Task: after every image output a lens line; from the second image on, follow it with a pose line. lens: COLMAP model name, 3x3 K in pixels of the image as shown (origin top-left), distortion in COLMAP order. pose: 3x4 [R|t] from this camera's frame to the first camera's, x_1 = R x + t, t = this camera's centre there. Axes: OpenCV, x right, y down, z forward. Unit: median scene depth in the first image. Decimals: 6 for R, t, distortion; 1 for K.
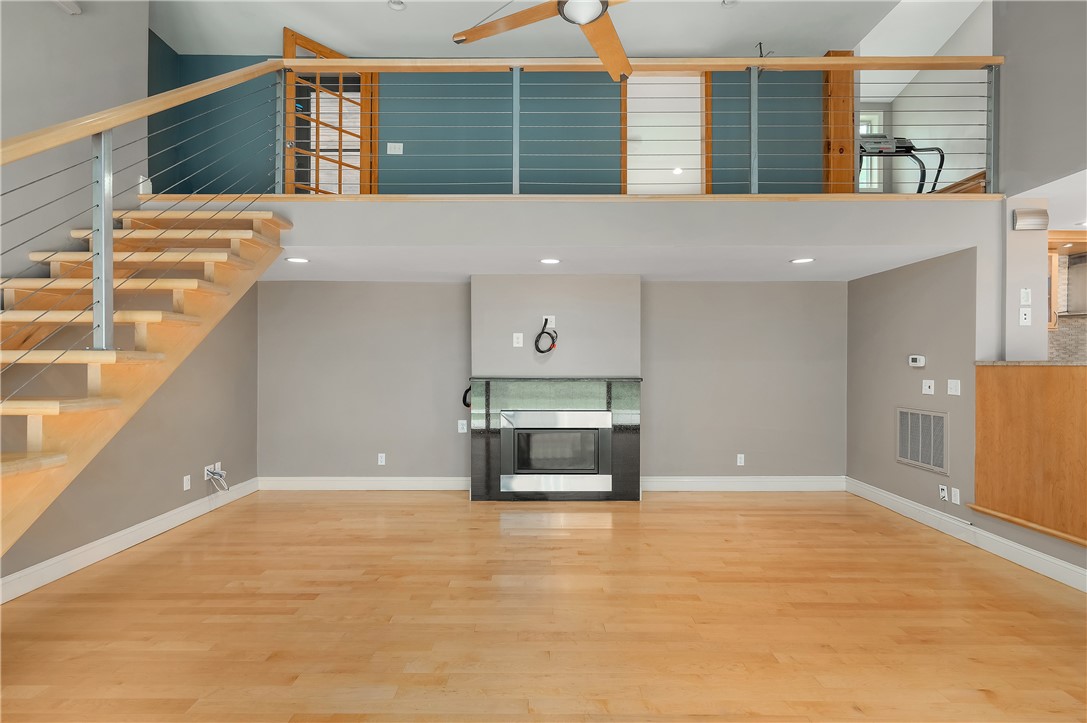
lens RADIAL K [[519.9, 0, 527.5], [0, 519.9, 366.1], [0, 0, 1]] dist [0.003140, -0.003421]
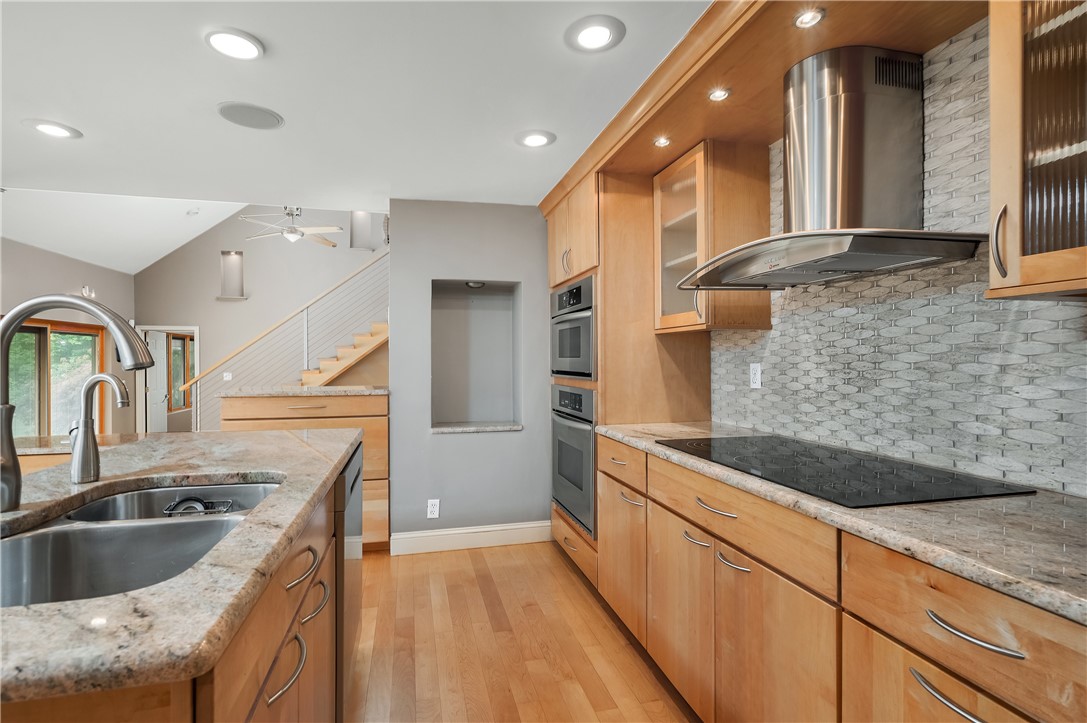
lens RADIAL K [[519.9, 0, 538.8], [0, 519.9, 360.2], [0, 0, 1]] dist [0.003140, -0.003421]
pose [[0.248955, -0.003548, -0.968509, 1.857545], [-0.000578, 0.999993, -0.003812, -0.052998], [0.968515, 0.001509, 0.248951, 1.004158]]
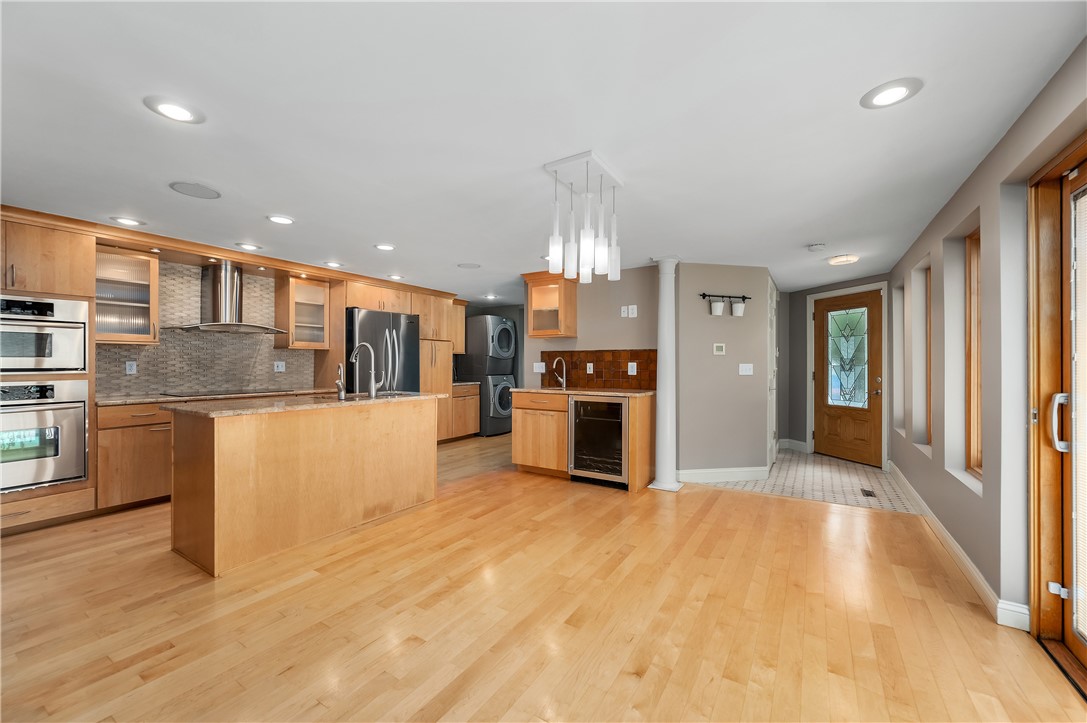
lens RADIAL K [[430.6, 0, 543.0], [0, 430.6, 362.6], [0, 0, 1]] dist [-0.002000, 0.000028]
pose [[0.527389, -0.004033, 0.849615, 0.976267], [0.003142, 0.999991, 0.002797, -0.048767], [-0.849618, 0.001194, 0.527397, 0.051291]]
